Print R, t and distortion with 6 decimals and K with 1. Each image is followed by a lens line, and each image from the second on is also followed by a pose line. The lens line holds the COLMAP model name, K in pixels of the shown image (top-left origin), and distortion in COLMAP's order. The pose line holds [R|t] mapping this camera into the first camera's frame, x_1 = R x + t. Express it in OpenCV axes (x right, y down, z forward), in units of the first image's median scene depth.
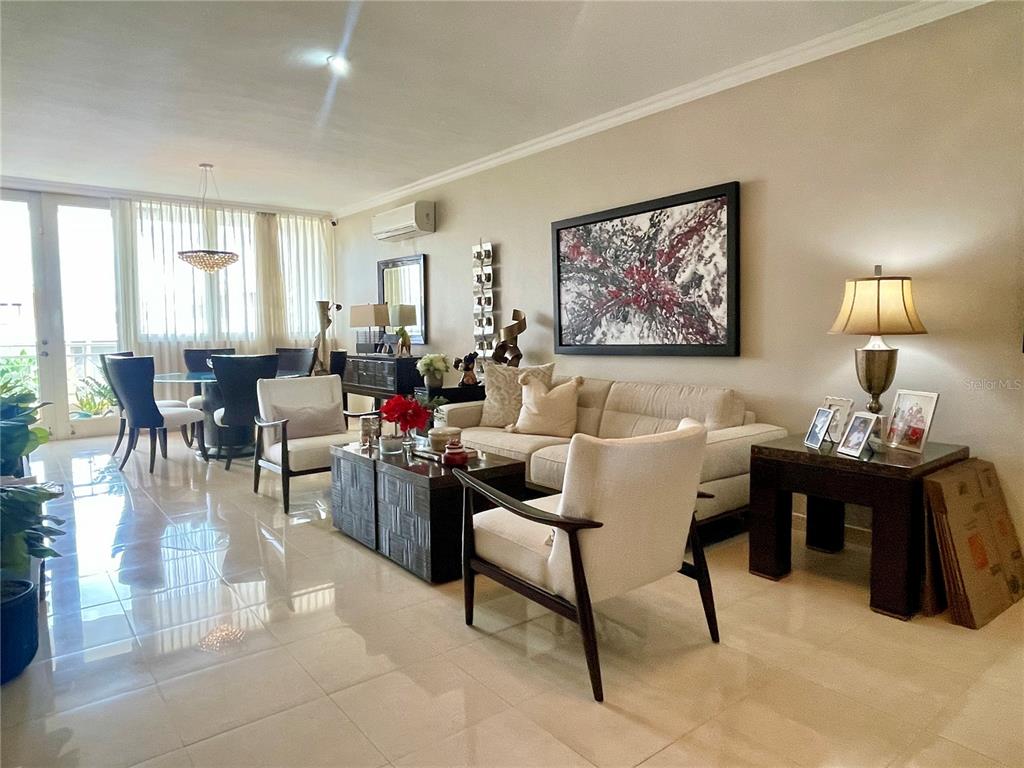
lens RADIAL K [[646.4, 0, 512.2], [0, 646.4, 378.7], [0, 0, 1]] dist [0.005899, -0.019262]
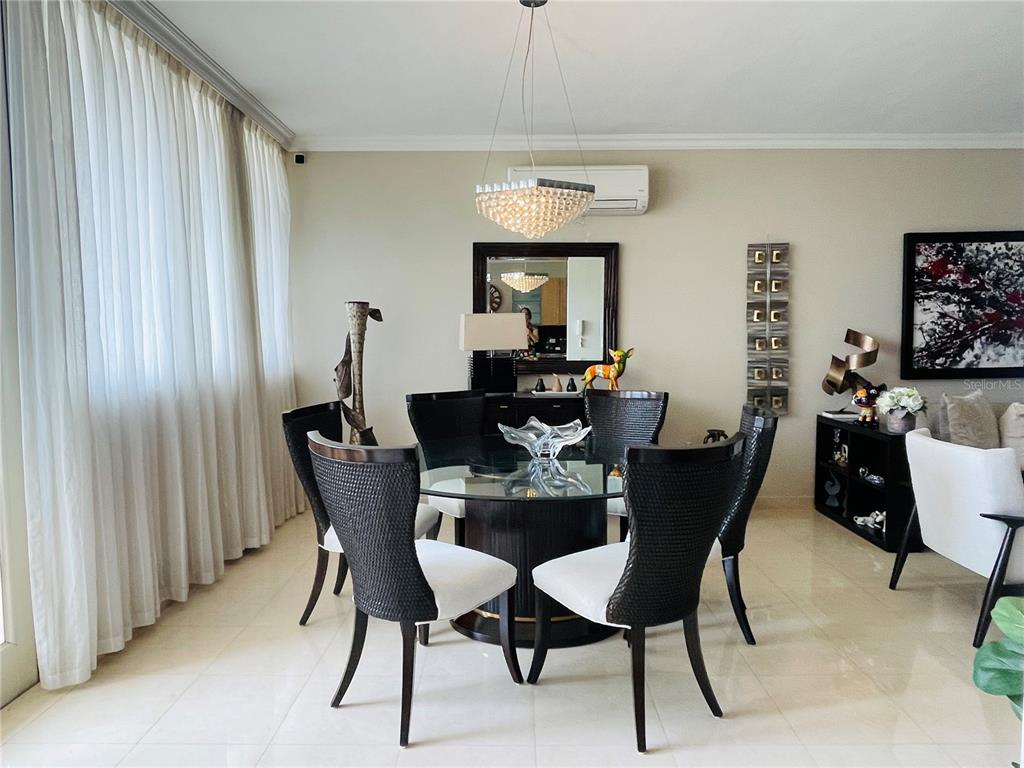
lens RADIAL K [[646.4, 0, 512.2], [0, 646.4, 378.7], [0, 0, 1]] dist [0.005899, -0.019262]
pose [[0.628327, -0.051007, 0.776275, -1.155689], [0.060216, 0.998043, 0.016839, -0.104164], [-0.775615, 0.036163, 0.630169, 1.021444]]
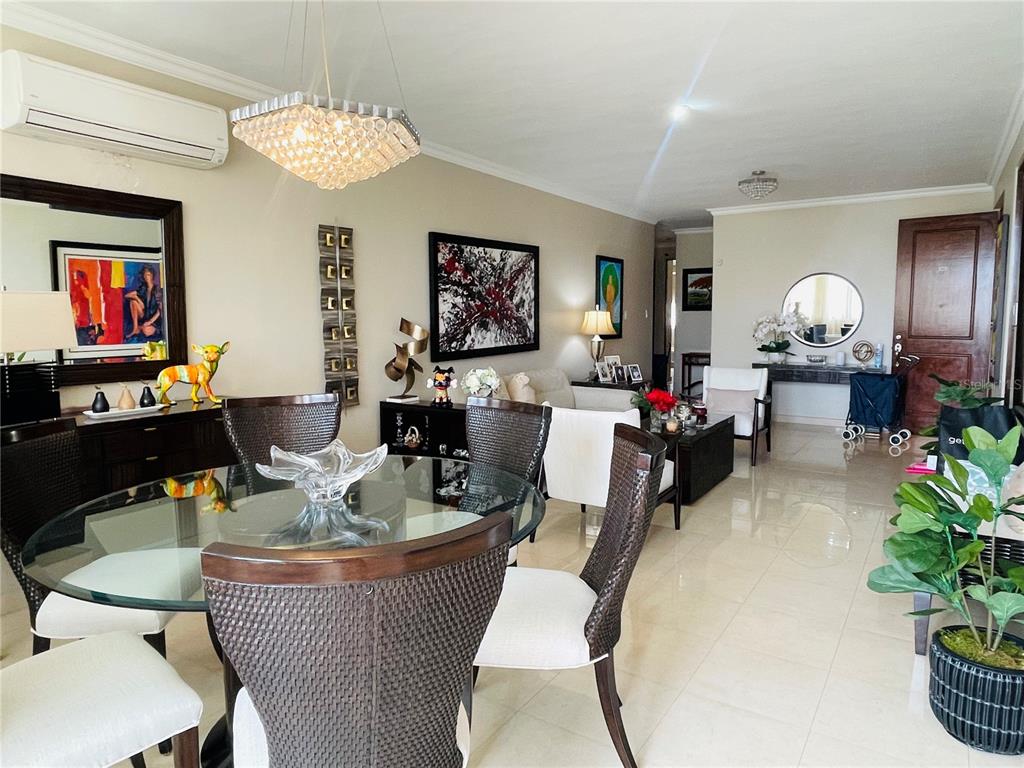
lens RADIAL K [[646.4, 0, 512.2], [0, 646.4, 378.7], [0, 0, 1]] dist [0.005899, -0.019262]
pose [[-0.312597, -0.083671, 0.946194, -1.110481], [0.078631, 0.990415, 0.113559, -0.141088], [-0.946626, 0.109899, -0.303022, 1.424828]]
